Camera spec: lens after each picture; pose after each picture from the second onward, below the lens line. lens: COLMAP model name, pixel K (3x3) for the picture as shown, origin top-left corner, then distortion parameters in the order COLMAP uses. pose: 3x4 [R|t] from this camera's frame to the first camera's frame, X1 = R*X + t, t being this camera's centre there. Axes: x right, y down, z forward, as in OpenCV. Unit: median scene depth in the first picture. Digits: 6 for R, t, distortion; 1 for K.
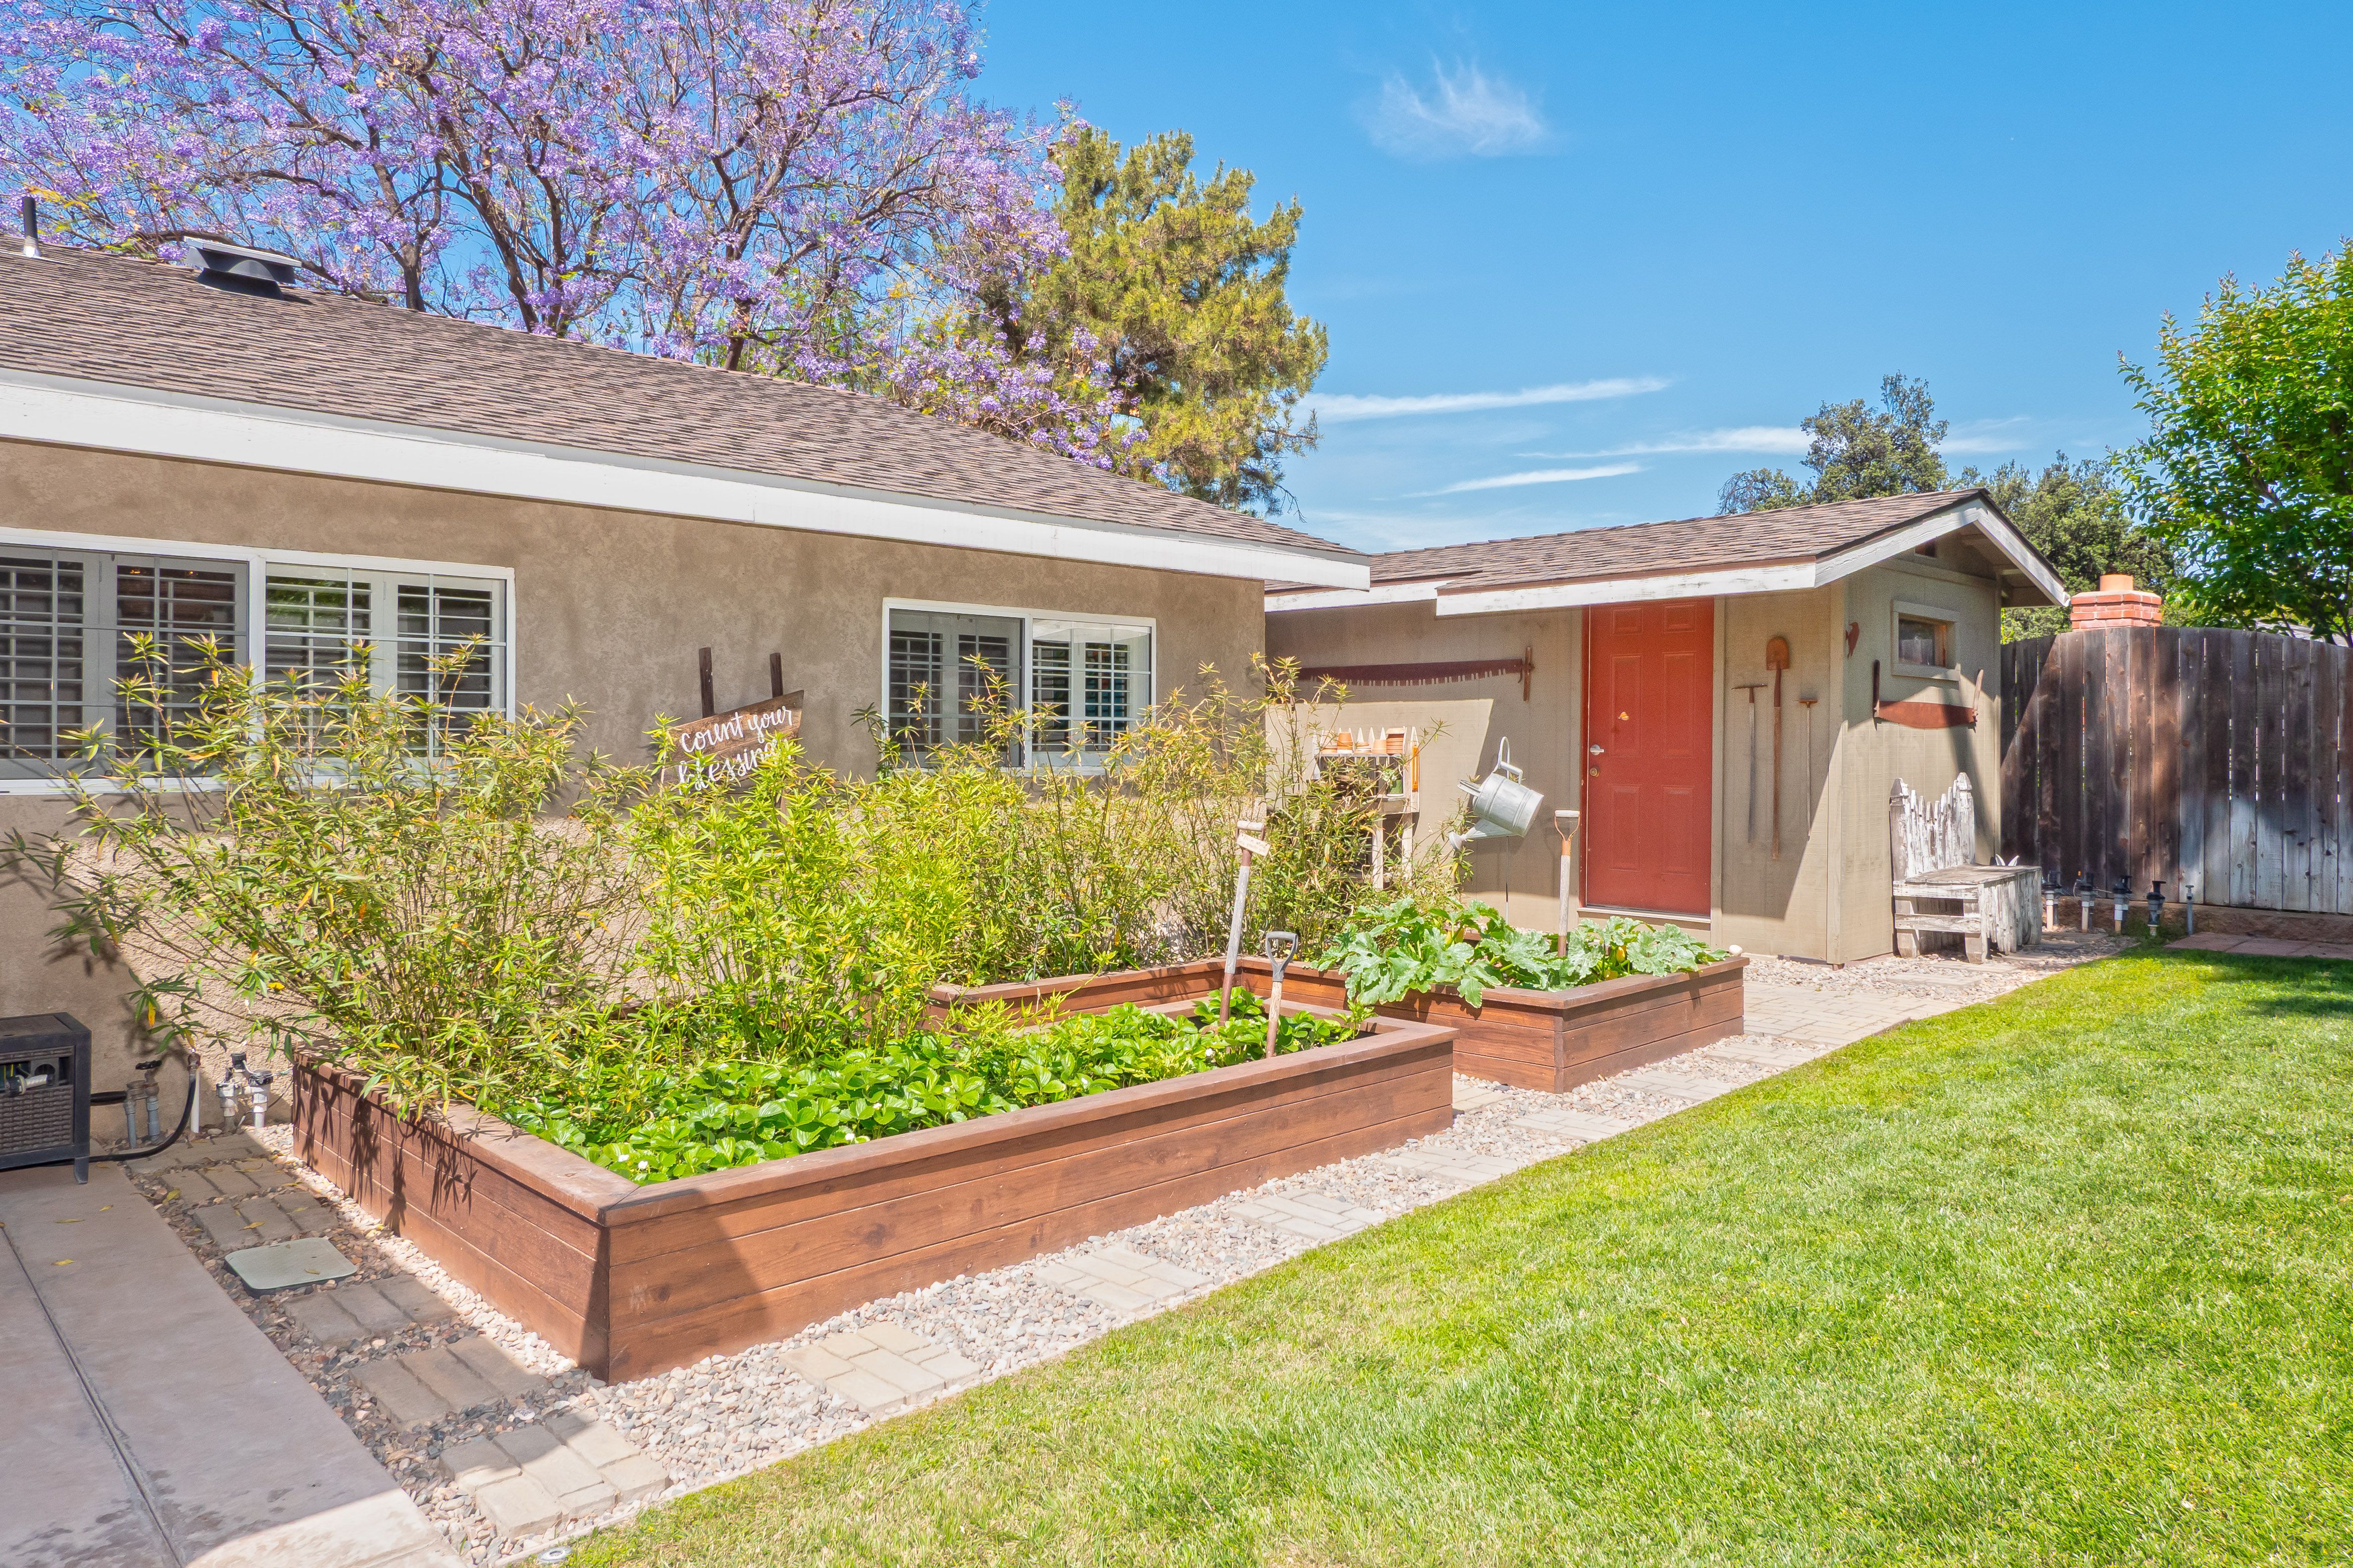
lens RADIAL K [[1497.0, 0, 1189.0], [0, 1497.0, 743.7], [0, 0, 1]] dist [-0.007488, -0.002012]
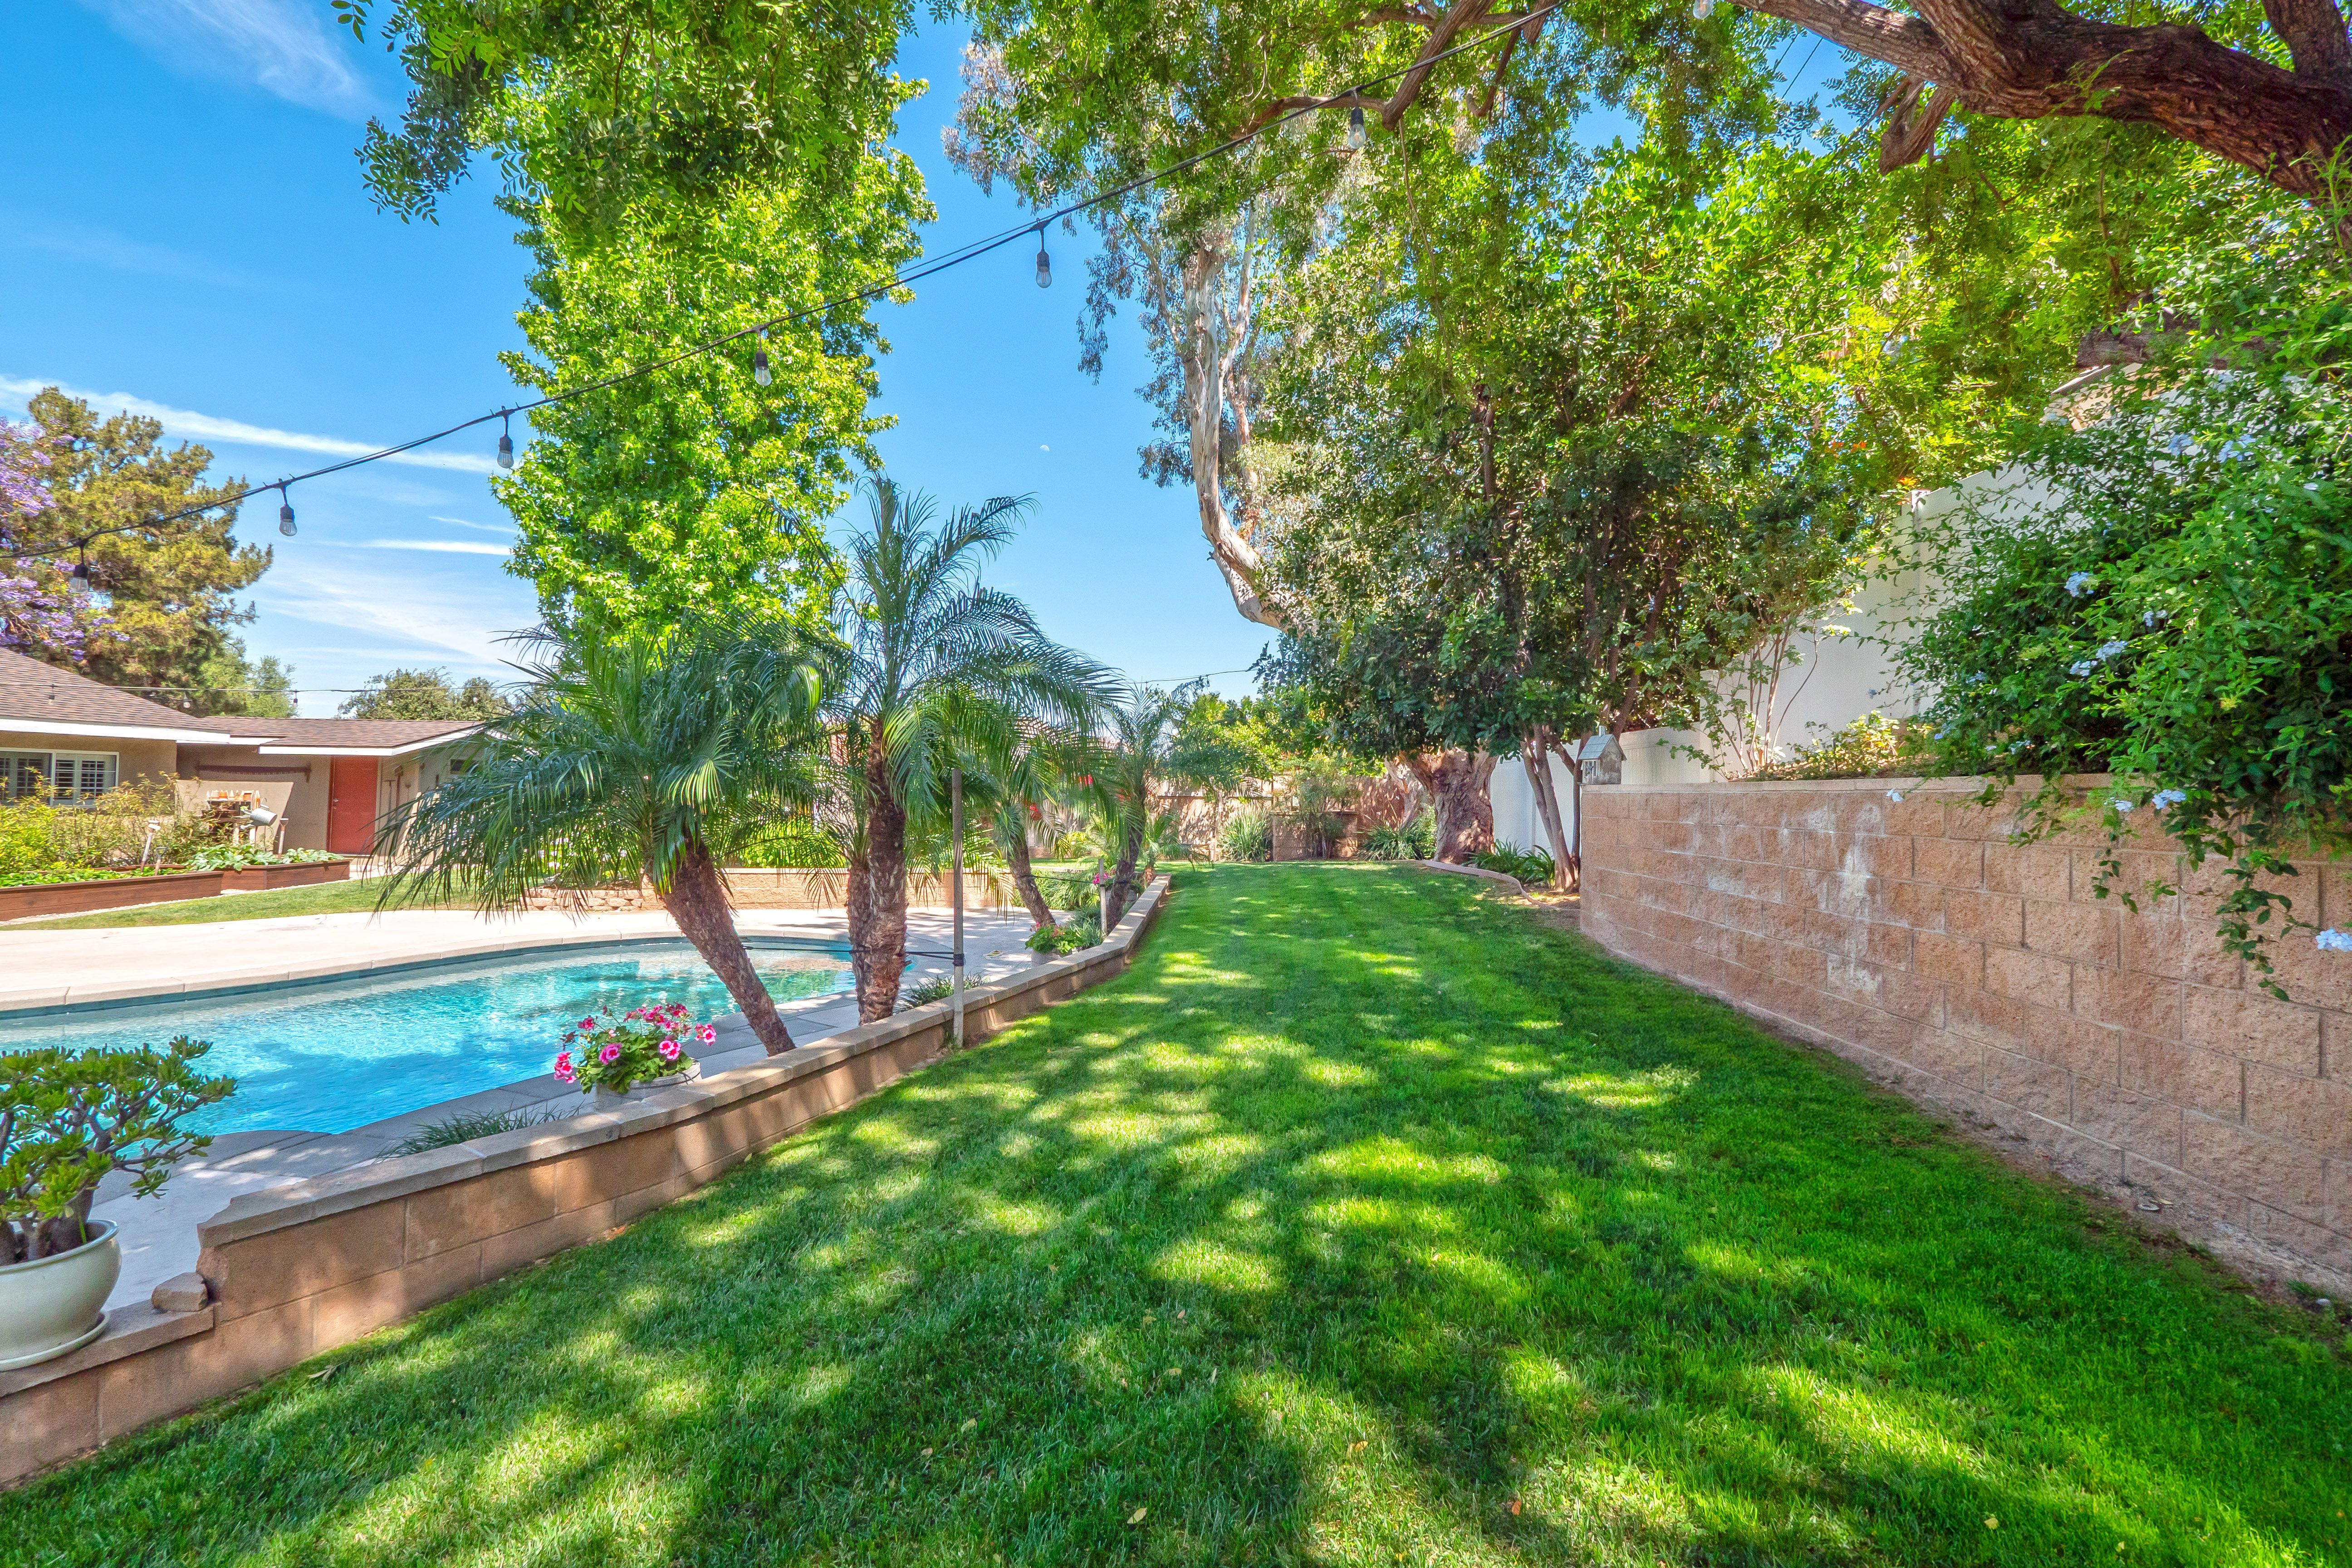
lens RADIAL K [[986.7, 0, 1177.4], [0, 986.7, 775.0], [0, 0, 1]] dist [-0.004668, -0.000496]
pose [[0.693468, 0.025585, 0.720033, 0.028098], [-0.015049, 0.999666, -0.021027, -0.029565], [-0.720330, 0.003746, 0.693621, -1.519542]]
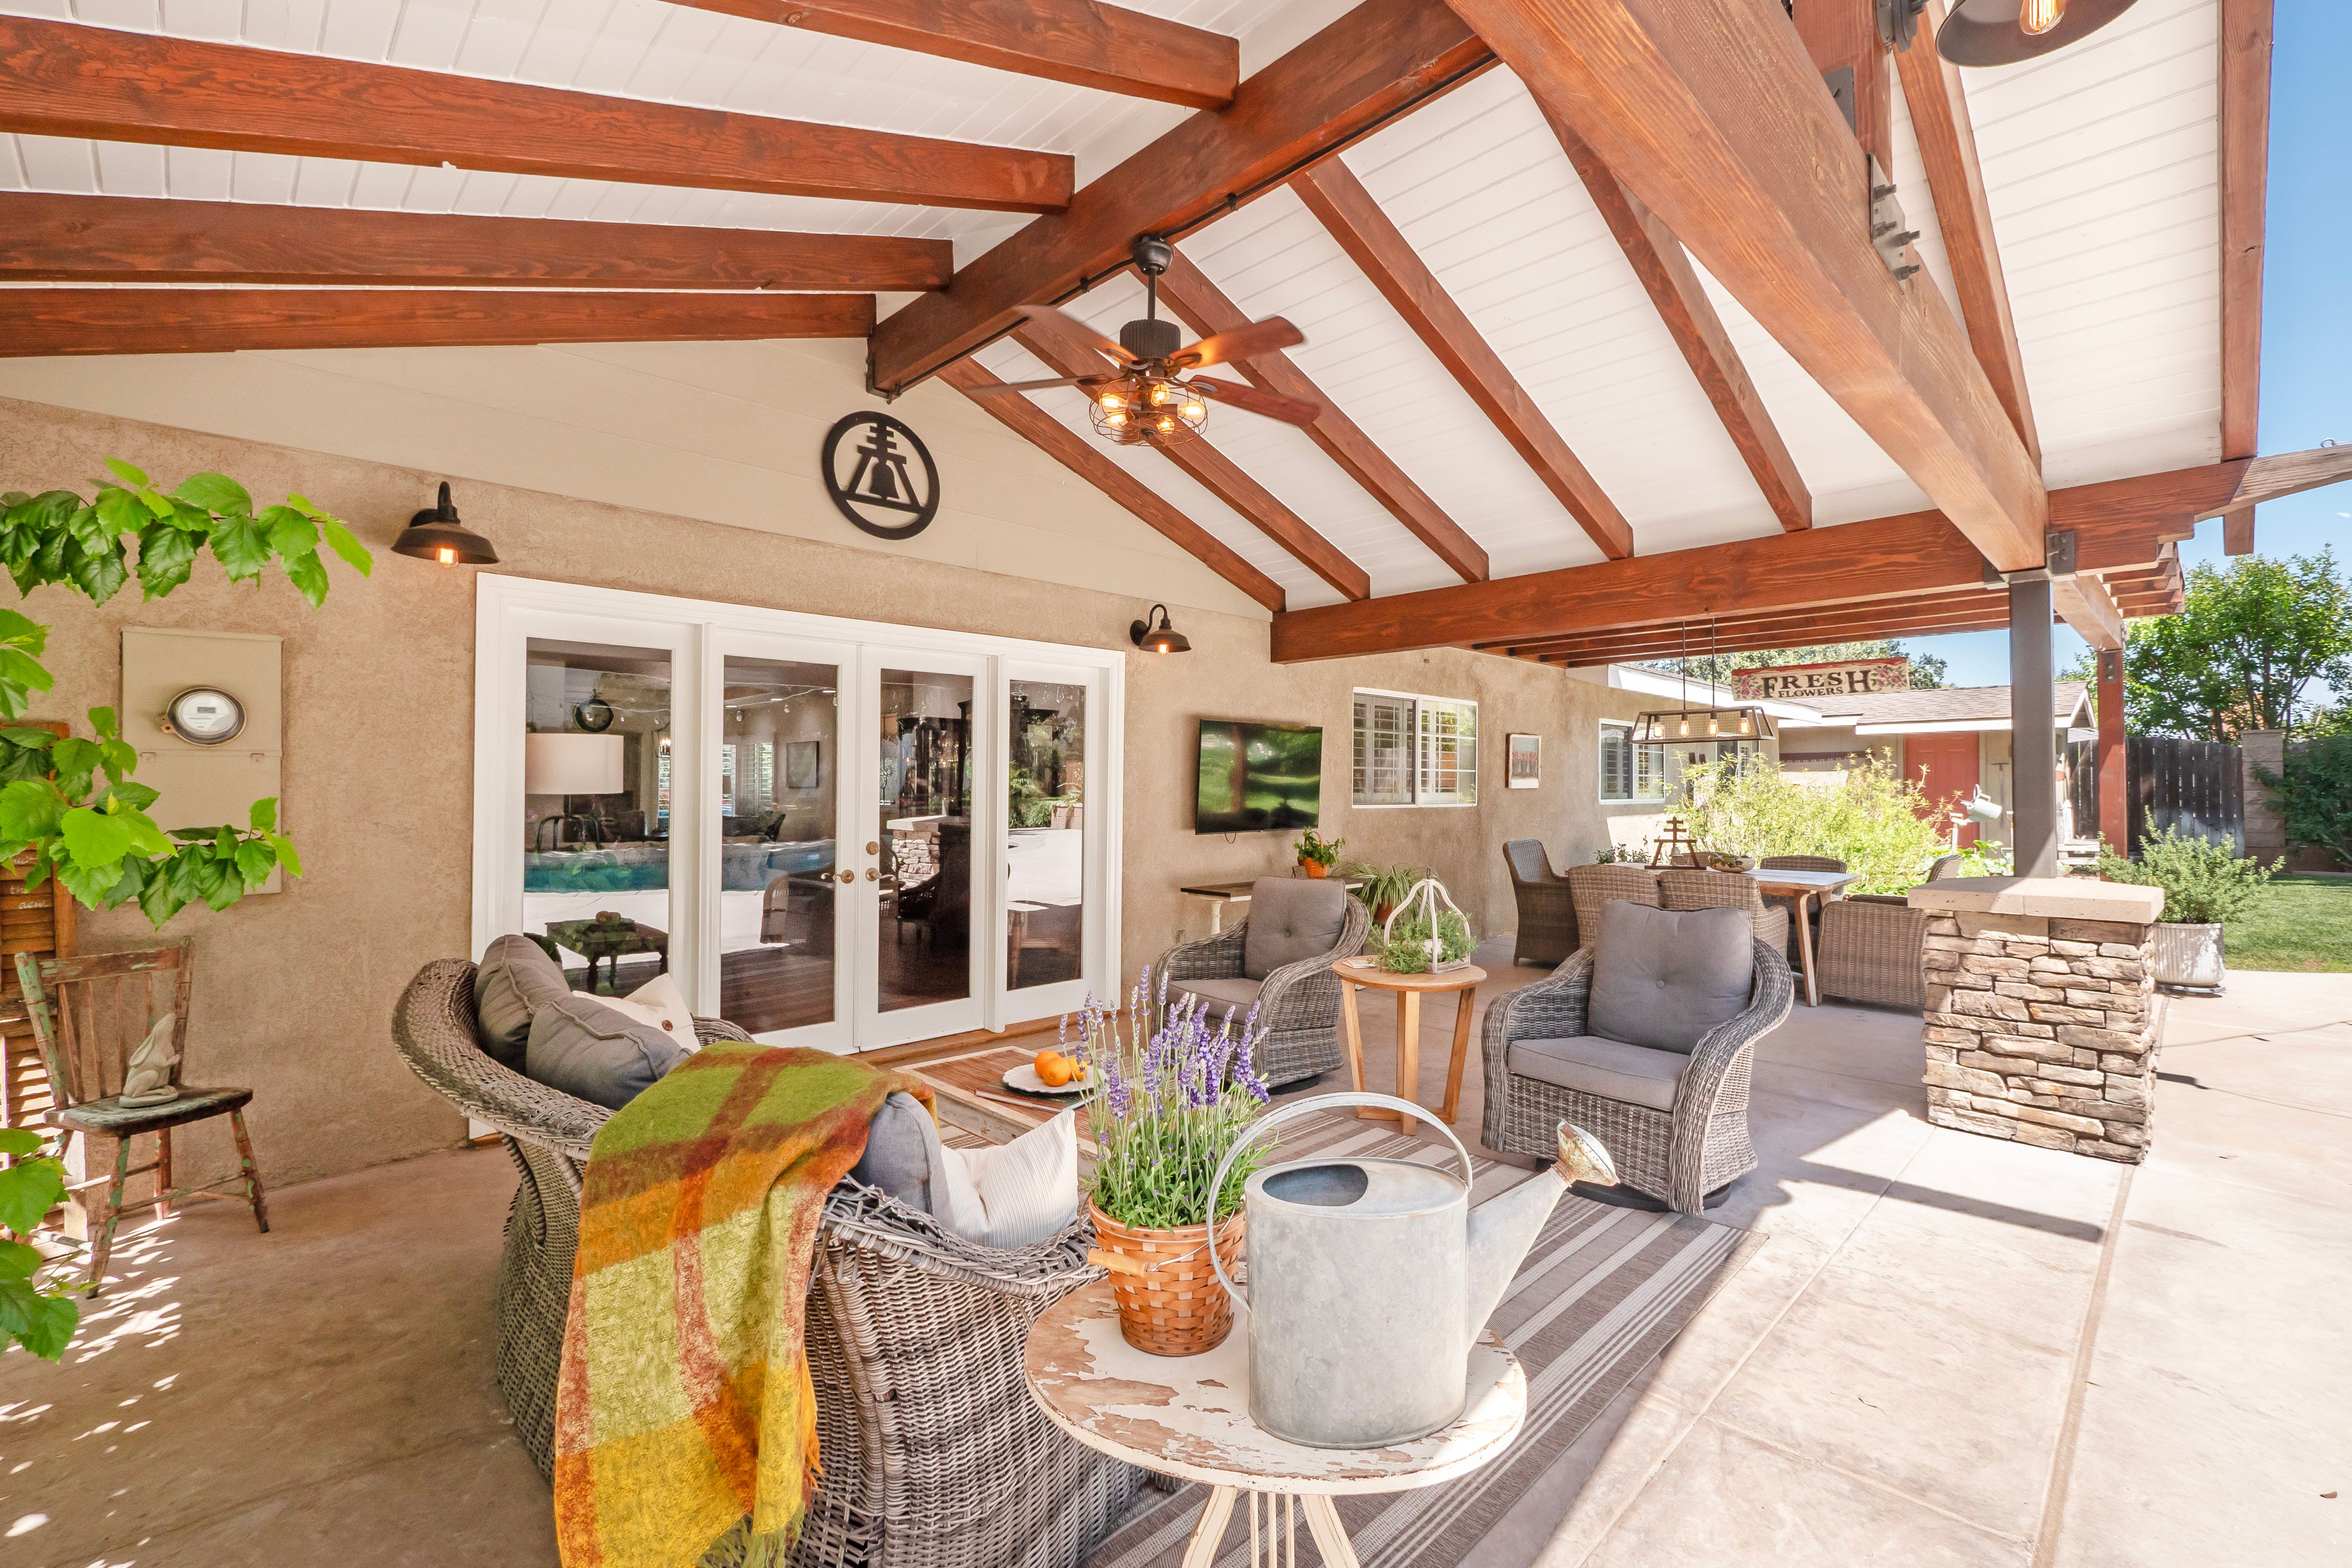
lens RADIAL K [[1017.7, 0, 1171.4], [0, 1017.7, 771.2], [0, 0, 1]] dist [0.001219, 0.000322]
pose [[0.999878, -0.002149, 0.015491, -0.904713], [0.002488, 0.999757, -0.021916, 0.005256], [-0.015440, 0.021952, 0.999640, -0.568482]]
